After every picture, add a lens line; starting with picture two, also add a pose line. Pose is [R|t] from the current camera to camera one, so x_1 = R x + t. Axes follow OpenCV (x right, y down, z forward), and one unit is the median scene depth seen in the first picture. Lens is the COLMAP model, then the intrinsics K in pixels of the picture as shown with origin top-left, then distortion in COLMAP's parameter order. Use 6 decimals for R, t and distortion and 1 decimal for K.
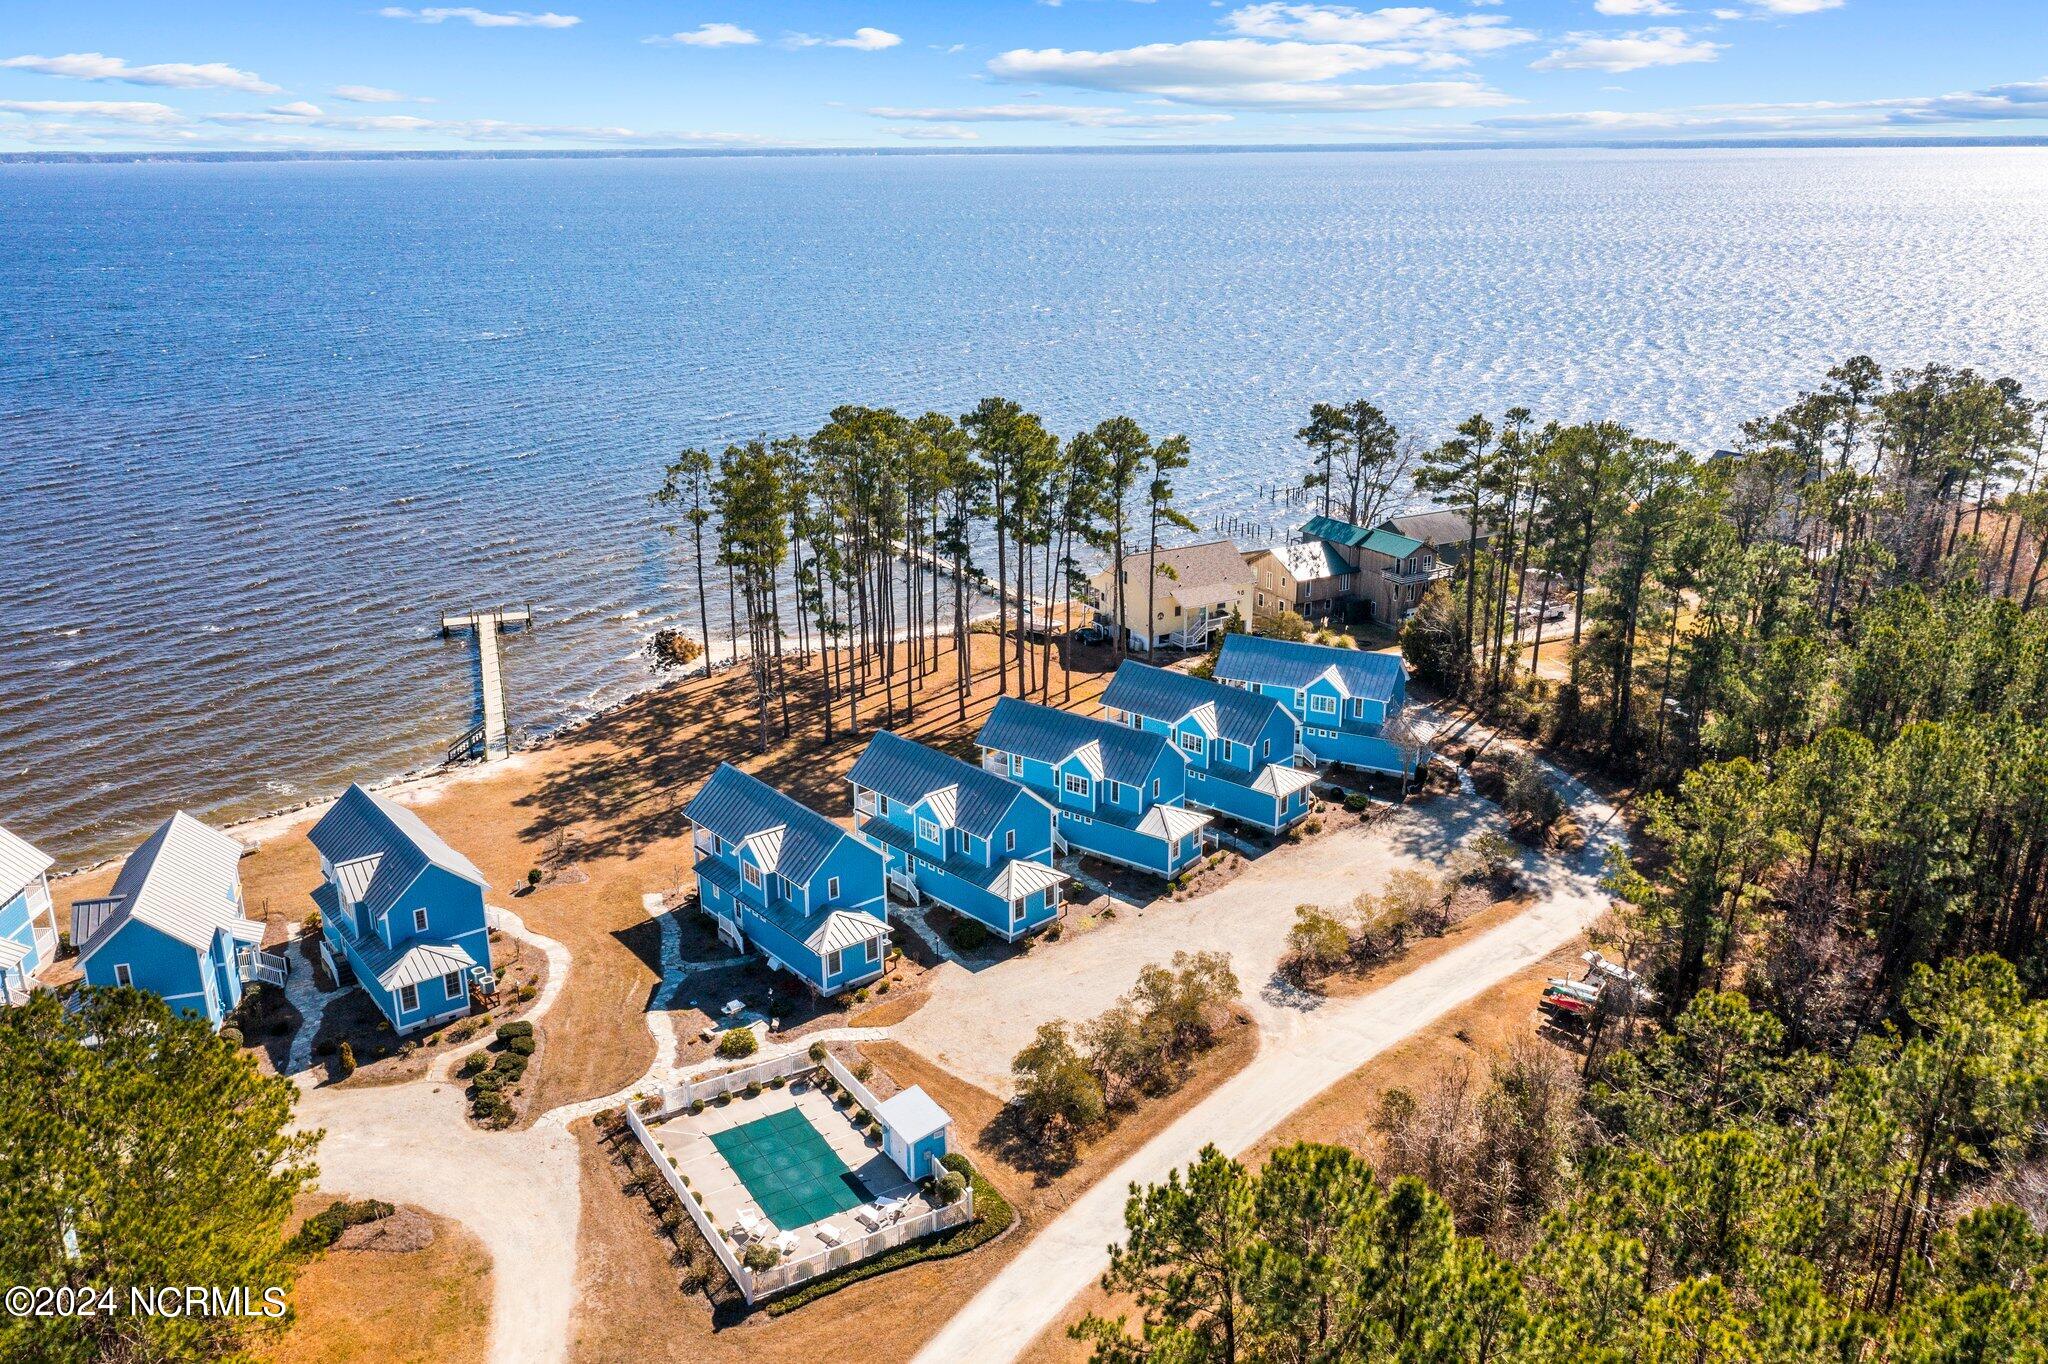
lens RADIAL K [[1612.1, 0, 1006.1], [0, 1612.1, 686.7], [0, 0, 1]] dist [0.001154, -0.005712]
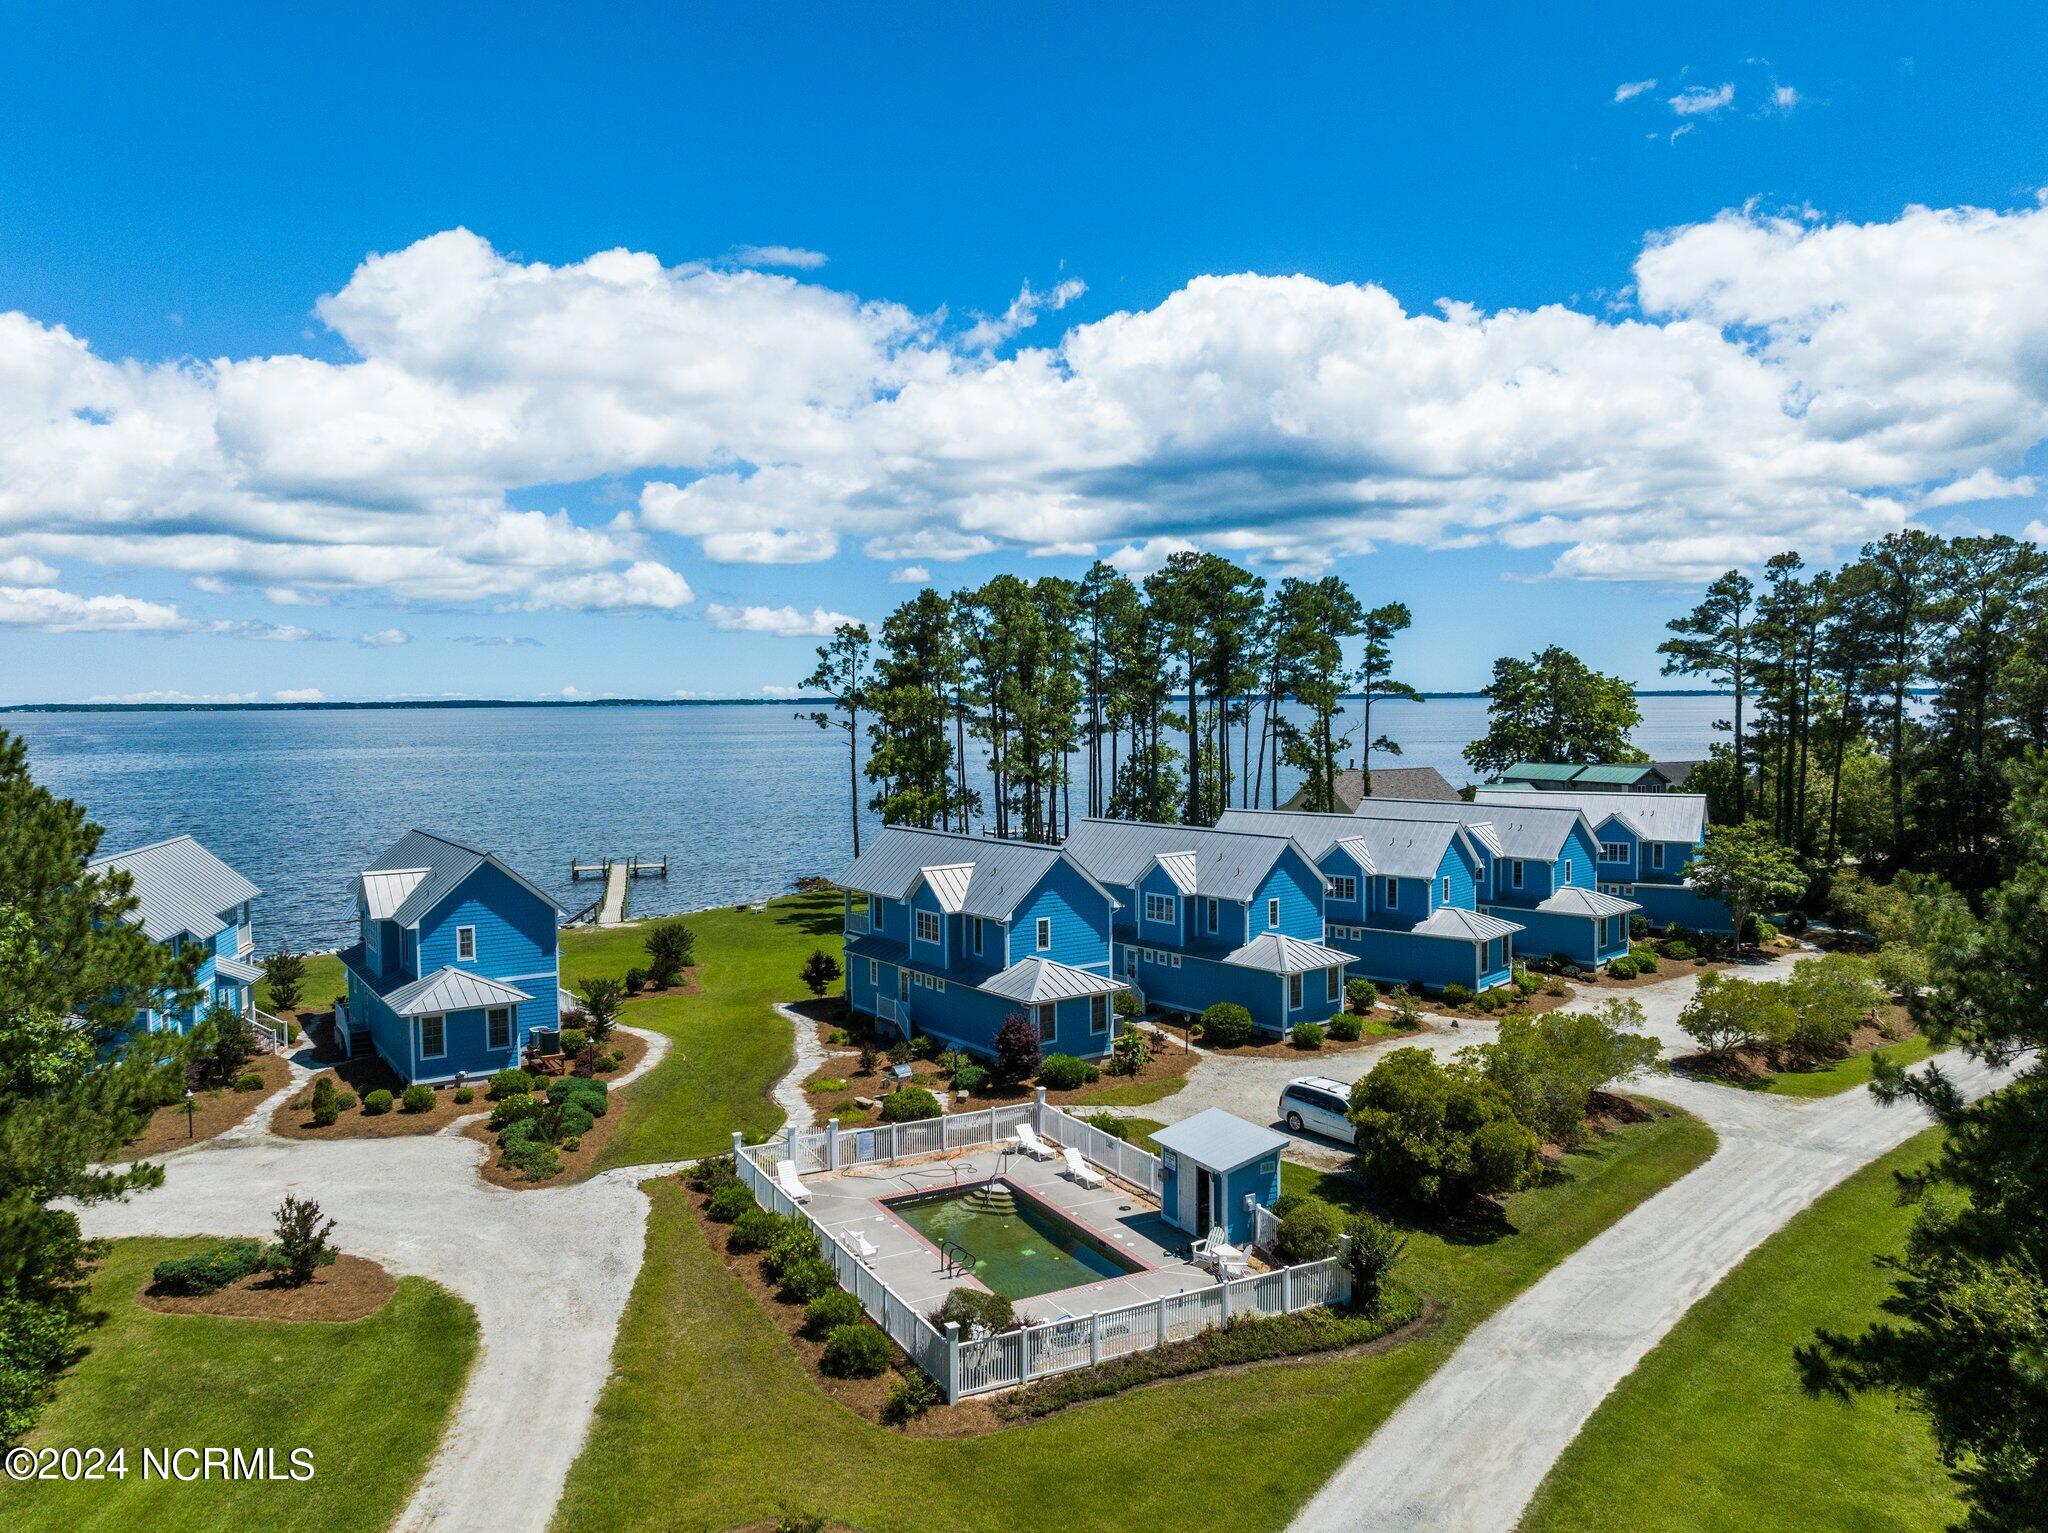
lens RADIAL K [[1423.8, 0, 1024.2], [0, 1423.8, 772.8], [0, 0, 1]] dist [-0.033715, -0.007237]
pose [[0.998570, 0.004225, -0.053291, -0.078194], [-0.018515, 0.962506, -0.270627, 0.215171], [0.050149, 0.271227, 0.961208, 0.358976]]
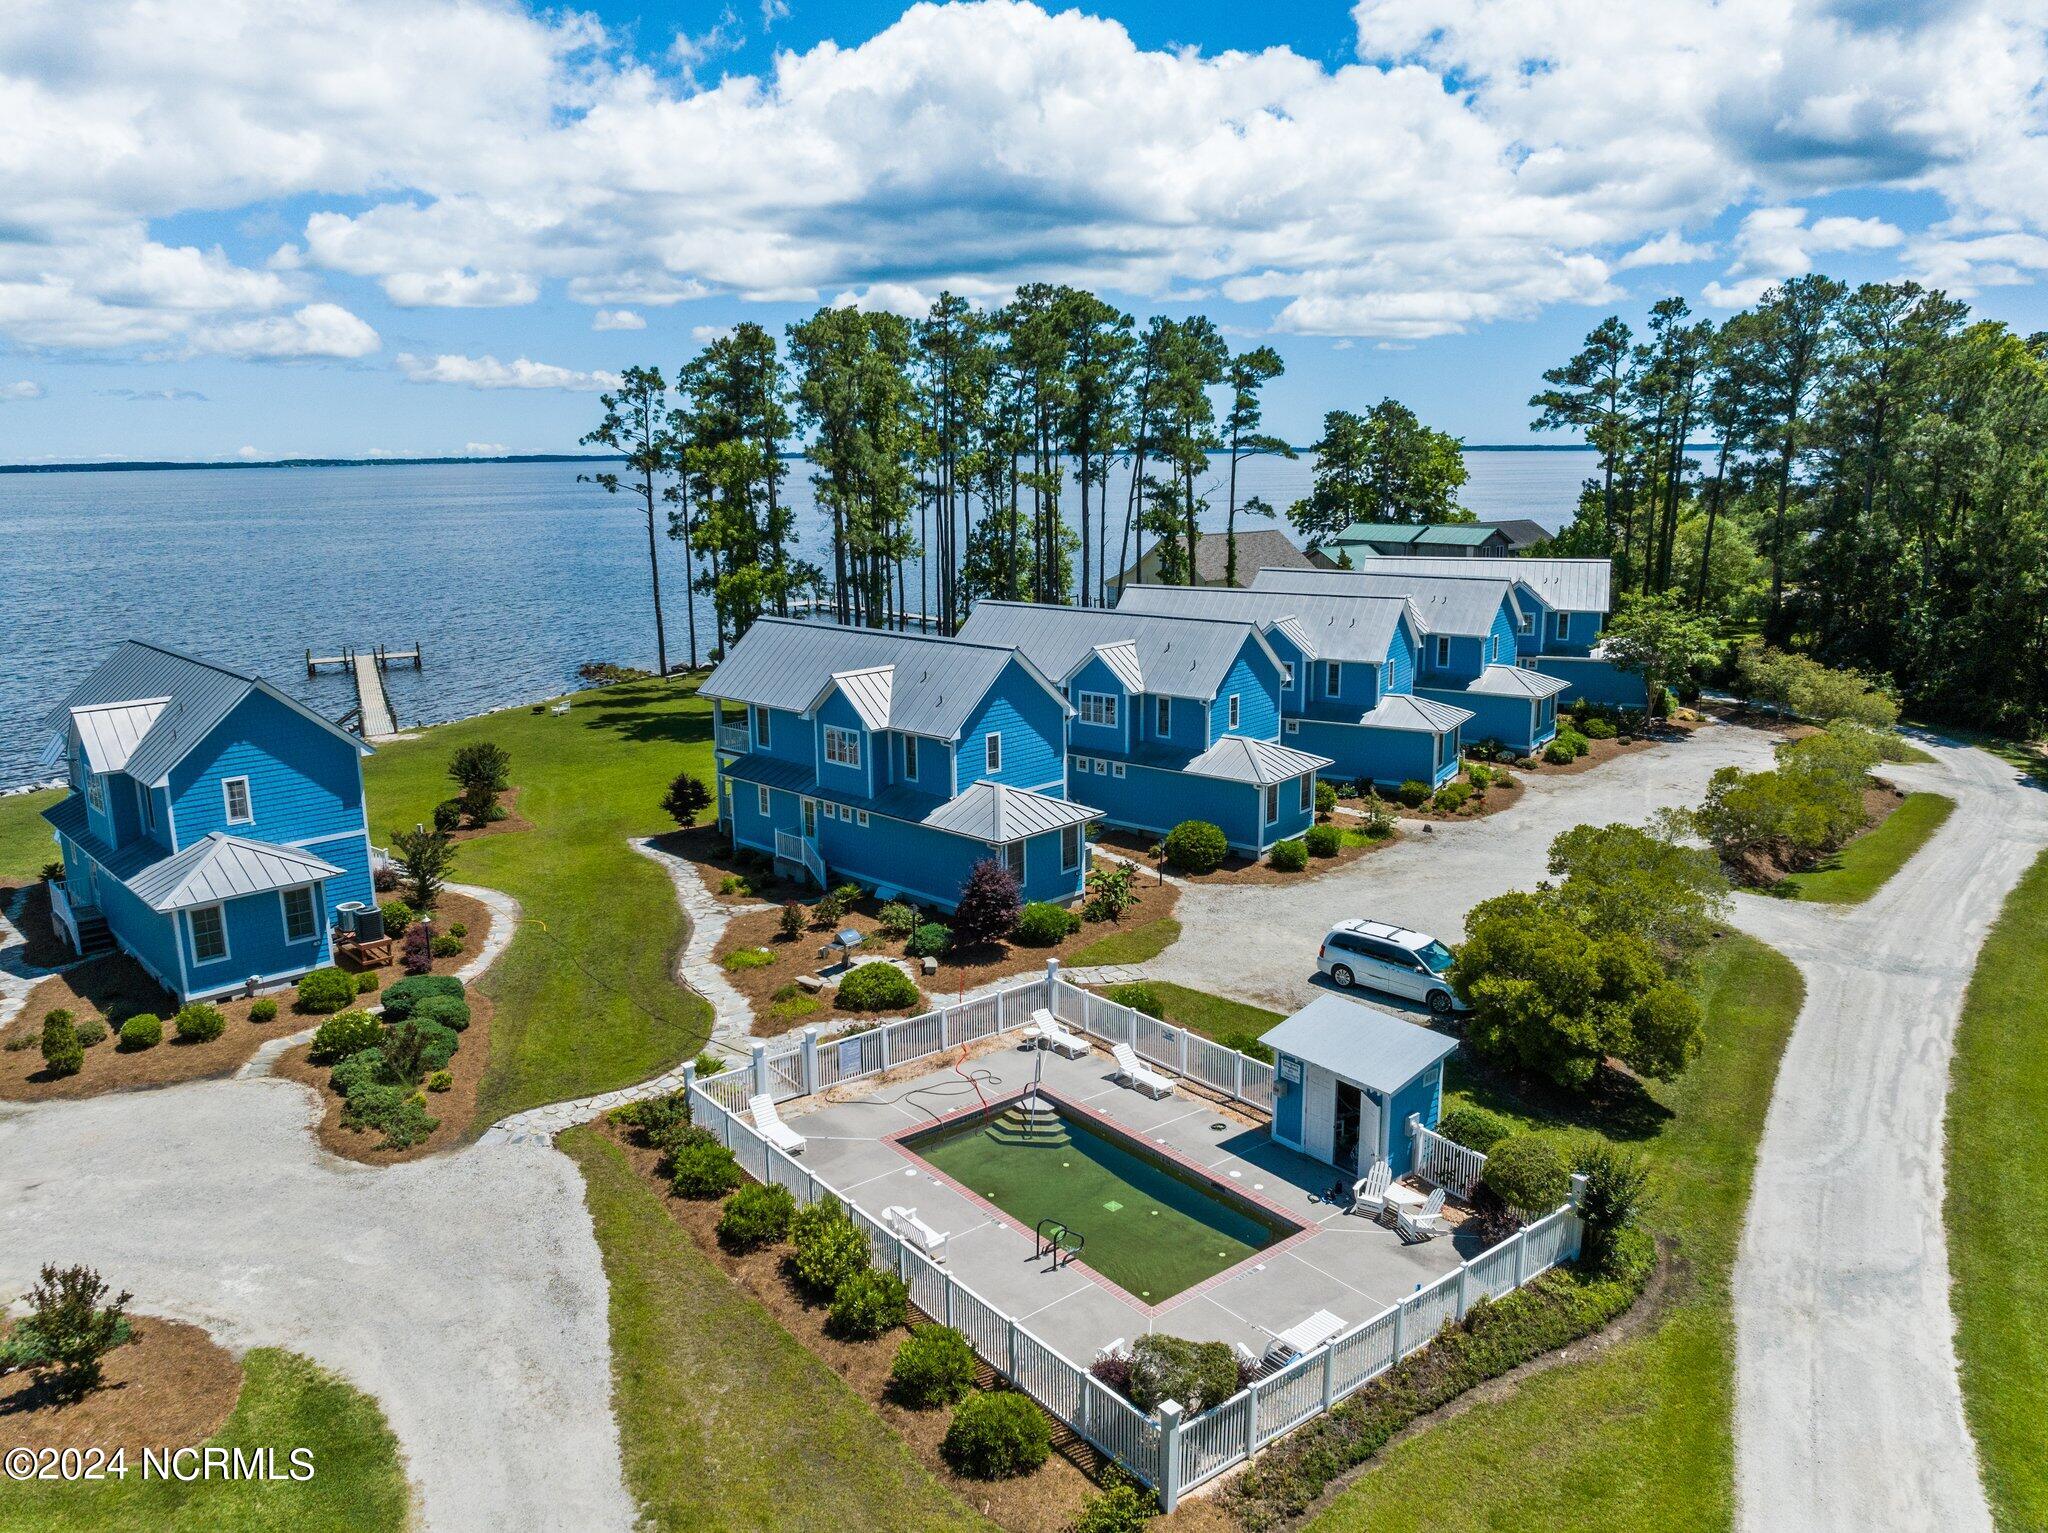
lens RADIAL K [[1423.8, 0, 1017.8], [0, 1423.8, 763.3], [0, 0, 1]] dist [-0.033715, -0.007237]
pose [[0.991702, -0.027707, 0.125536, -0.154373], [0.041640, 0.993086, -0.109759, 0.176002], [-0.121626, 0.114075, 0.985999, 0.471718]]
